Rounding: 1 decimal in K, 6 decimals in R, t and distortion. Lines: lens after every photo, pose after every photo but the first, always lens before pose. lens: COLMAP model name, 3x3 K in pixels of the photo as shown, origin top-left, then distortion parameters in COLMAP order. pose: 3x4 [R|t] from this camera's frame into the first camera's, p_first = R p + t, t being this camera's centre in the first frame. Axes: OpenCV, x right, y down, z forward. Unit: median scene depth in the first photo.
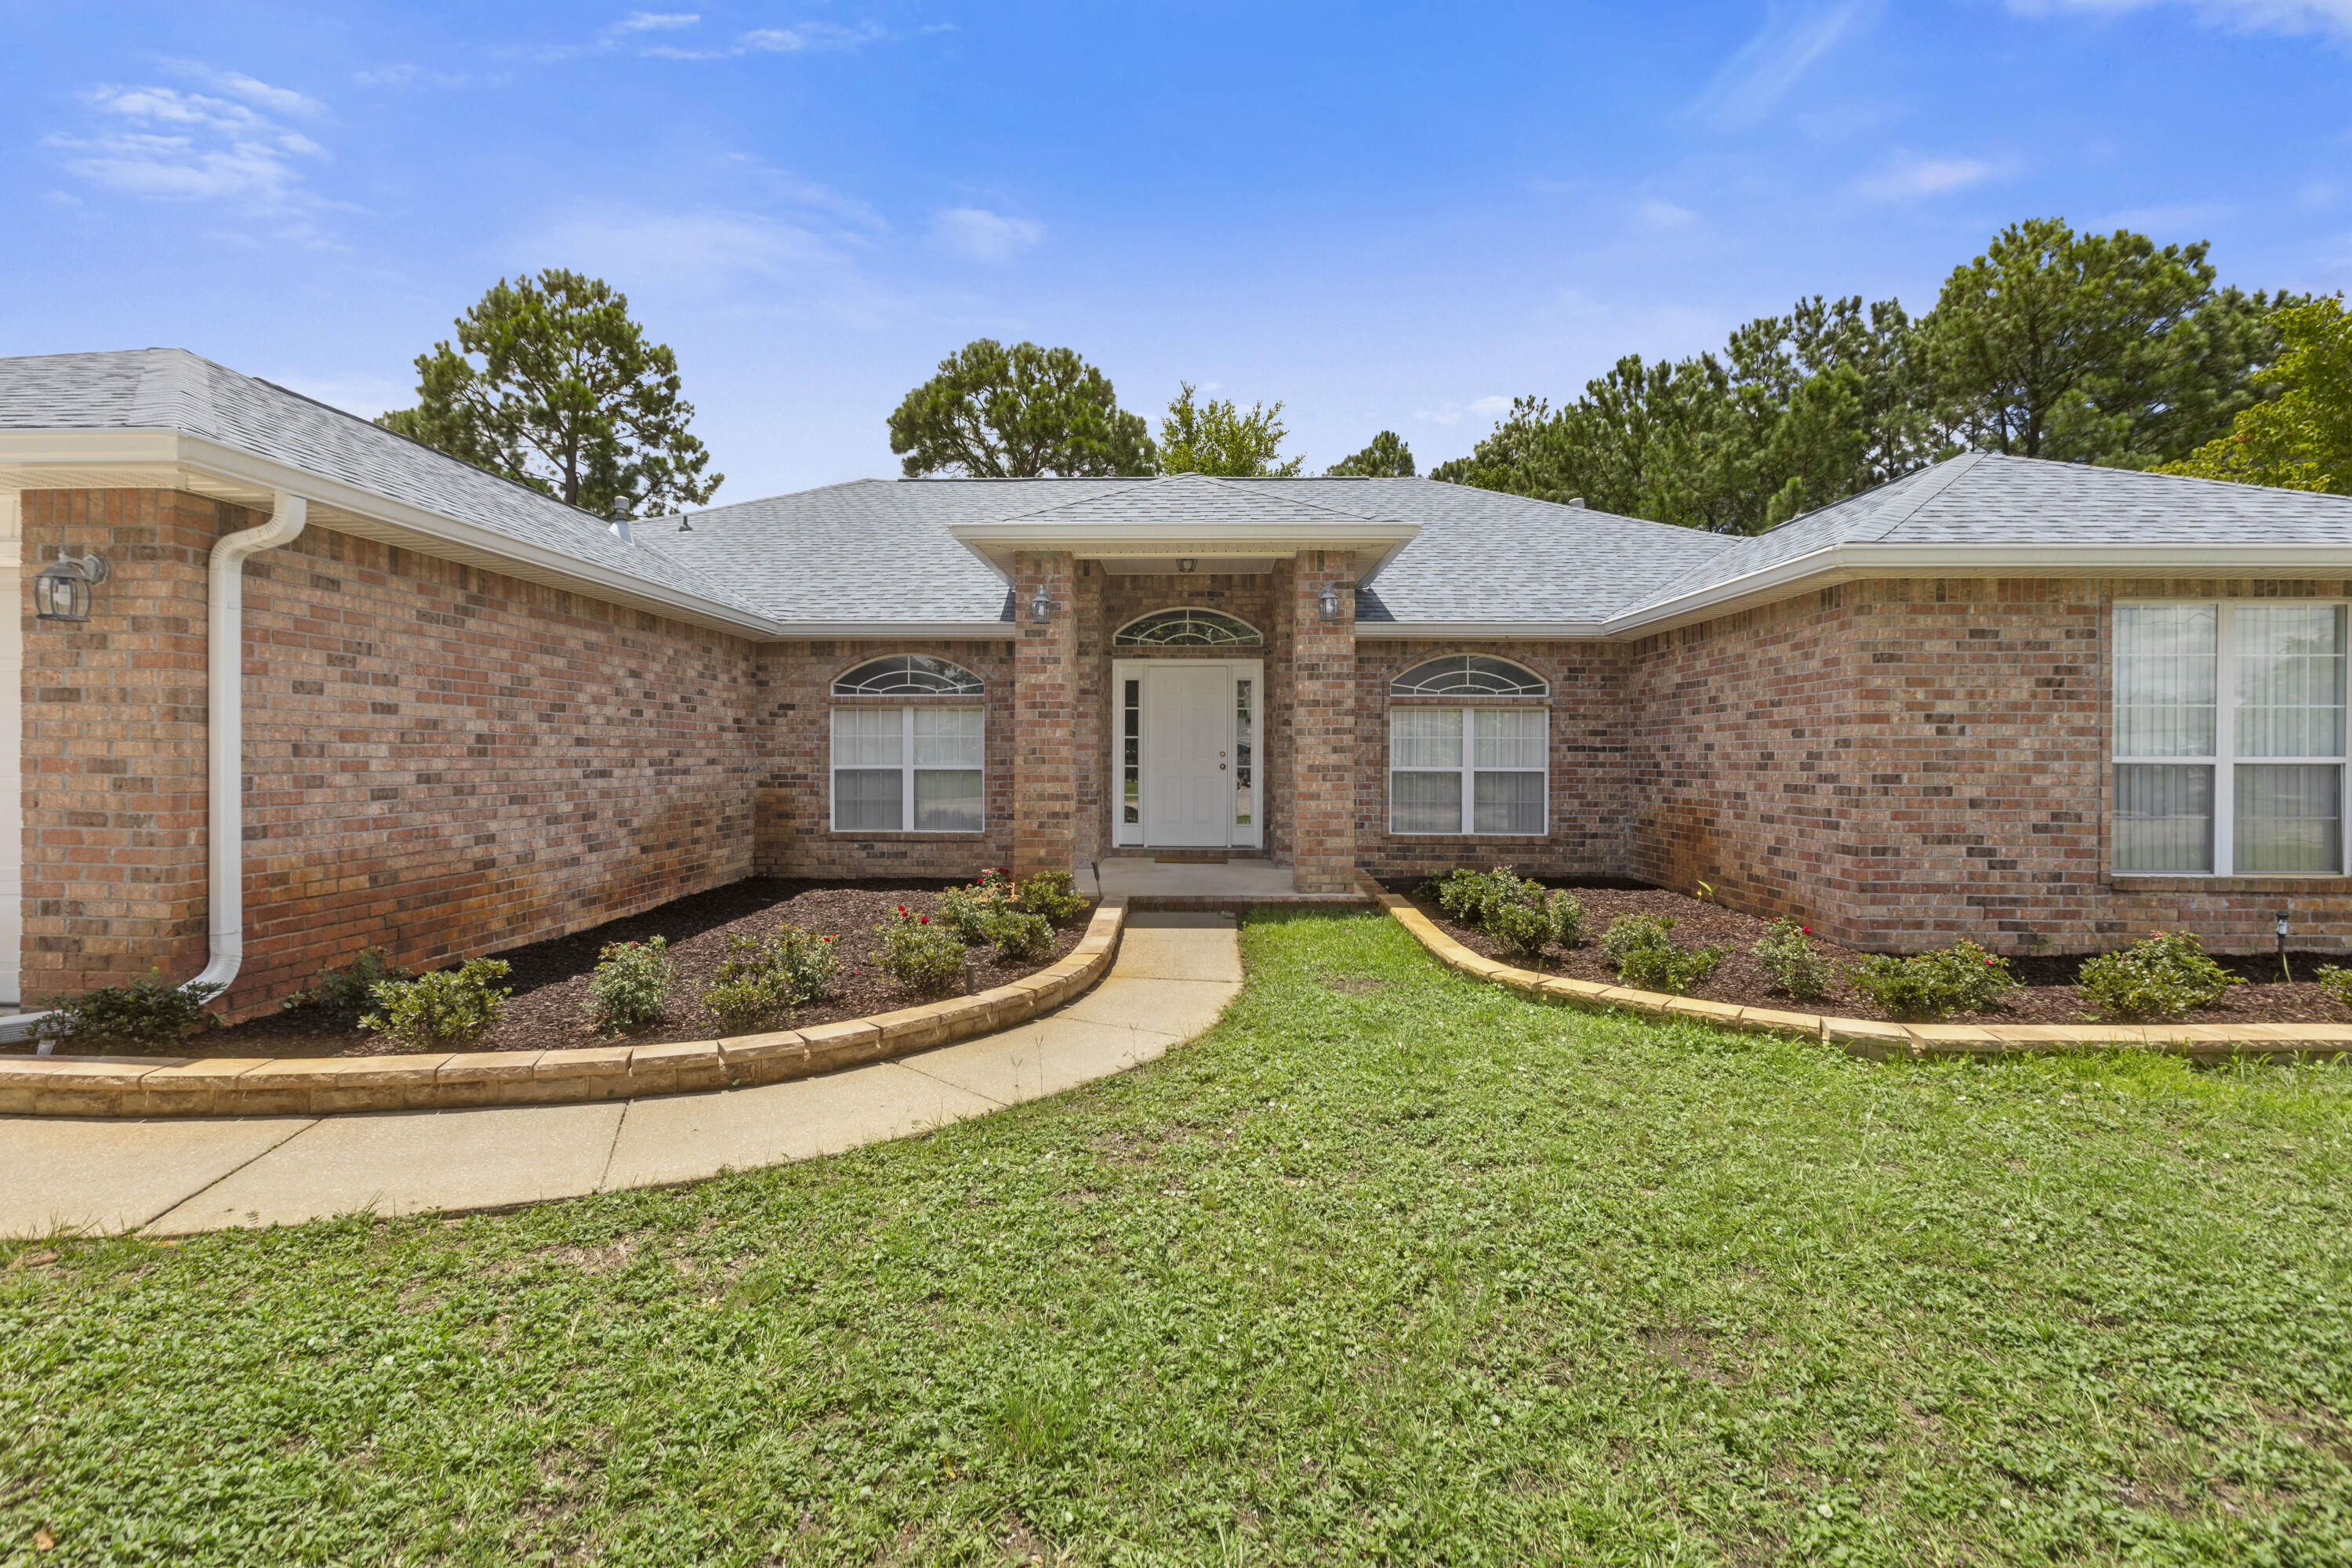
lens RADIAL K [[1045.5, 0, 1155.7], [0, 1045.5, 762.6], [0, 0, 1]] dist [-0.004289, 0.000127]
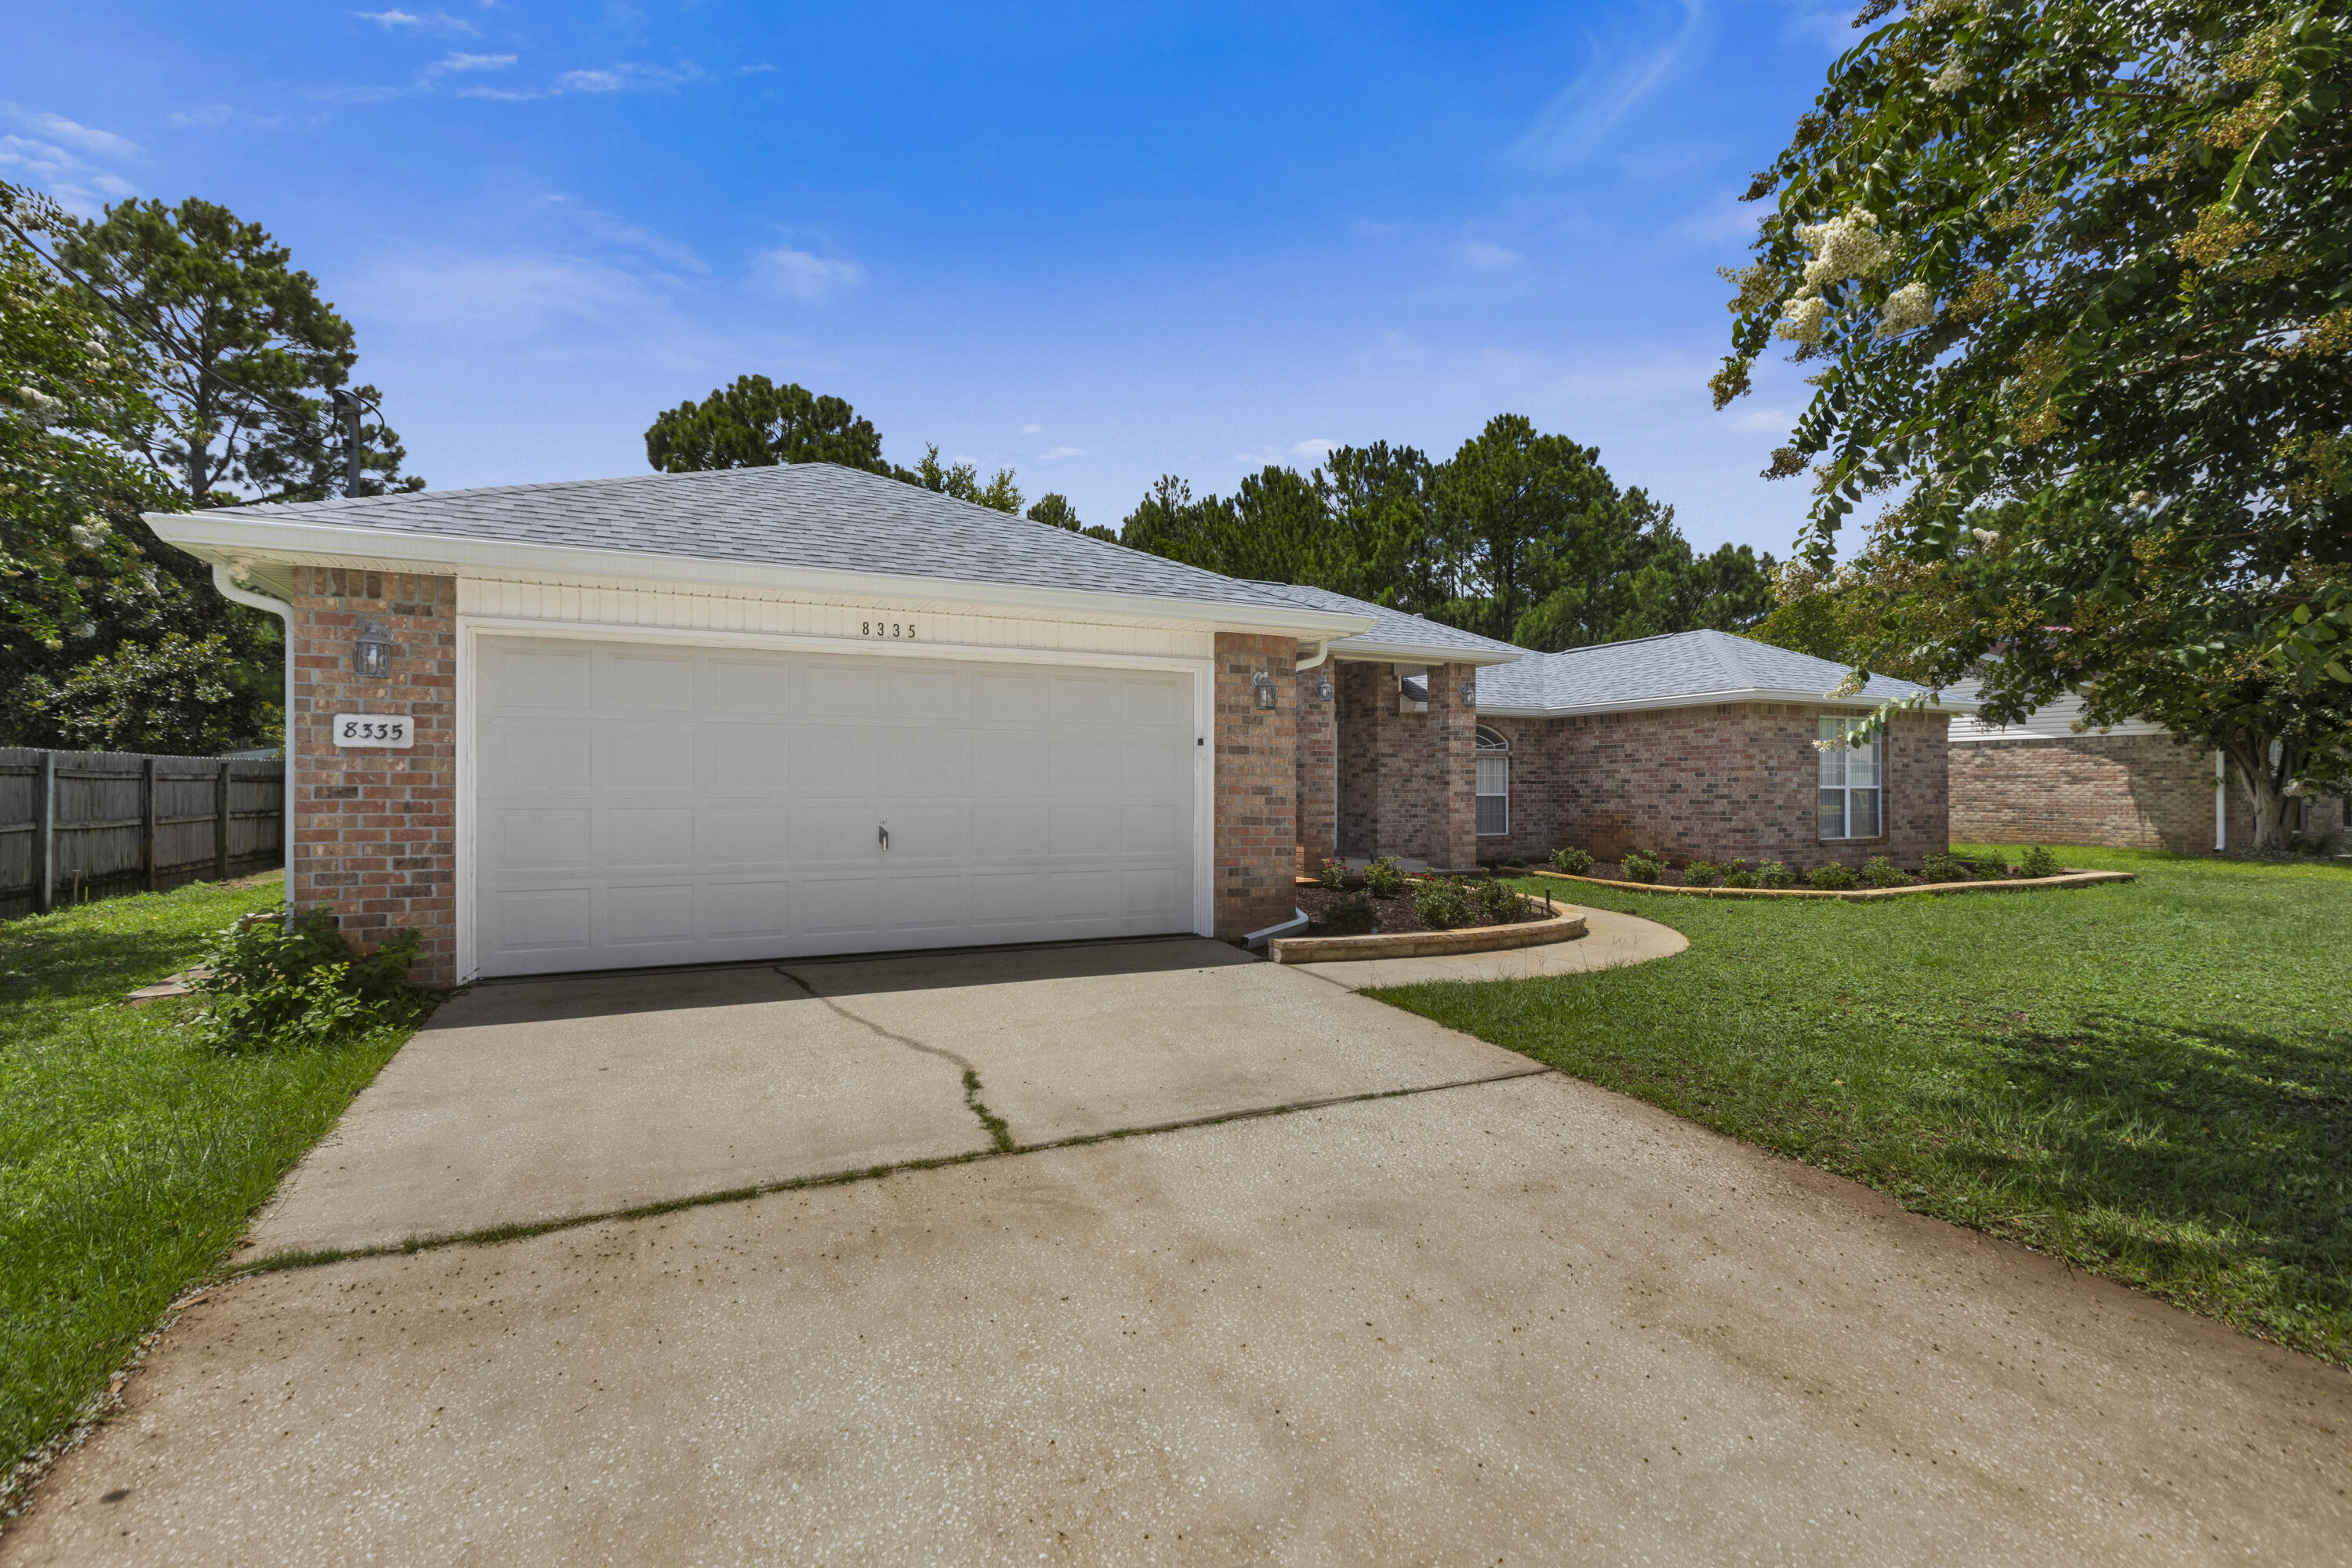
lens RADIAL K [[1055.4, 0, 1159.6], [0, 1055.4, 784.9], [0, 0, 1]] dist [-0.002215, 0.000044]
pose [[0.888262, 0.000292, 0.459336, -1.183343], [0.004084, 0.999955, -0.008533, 0.004748], [-0.459318, 0.009455, 0.888221, -0.307004]]
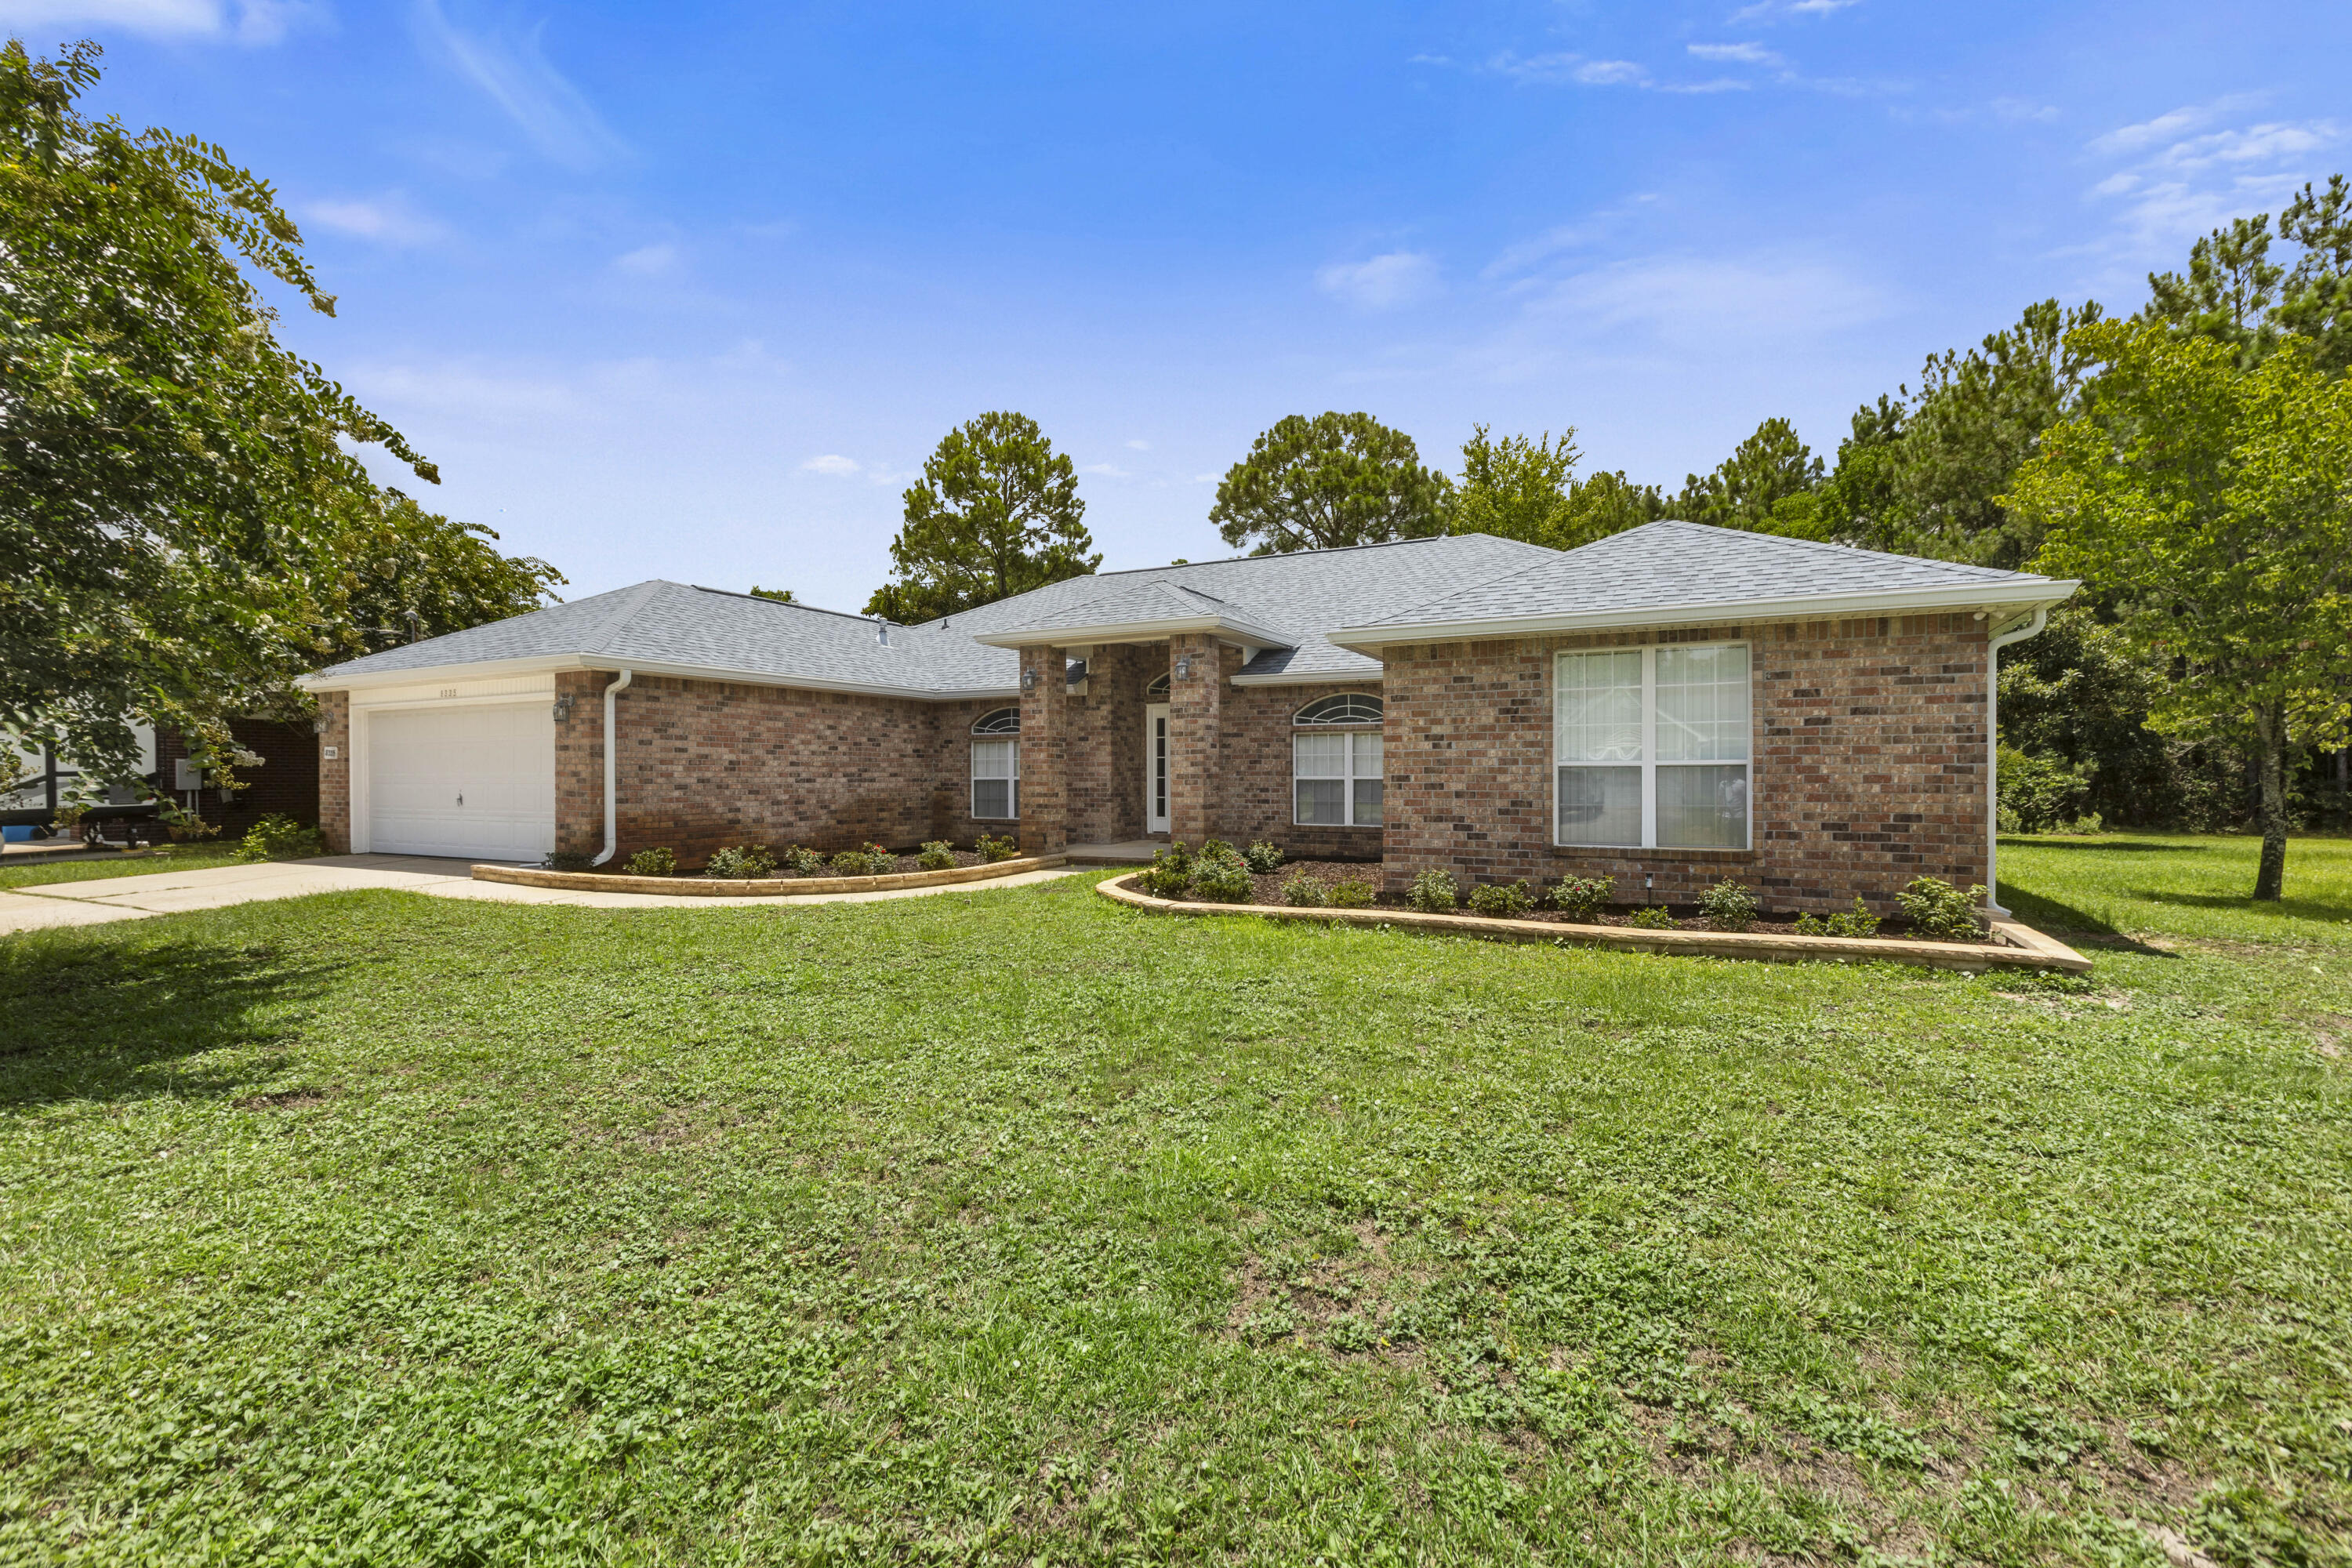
lens RADIAL K [[1055.4, 0, 1159.6], [0, 1055.4, 784.9], [0, 0, 1]] dist [-0.002215, 0.000044]
pose [[0.894953, -0.002548, -0.446153, 0.930123], [0.002458, 0.999997, -0.000780, 0.022274], [0.446154, -0.000399, 0.894956, -0.457095]]
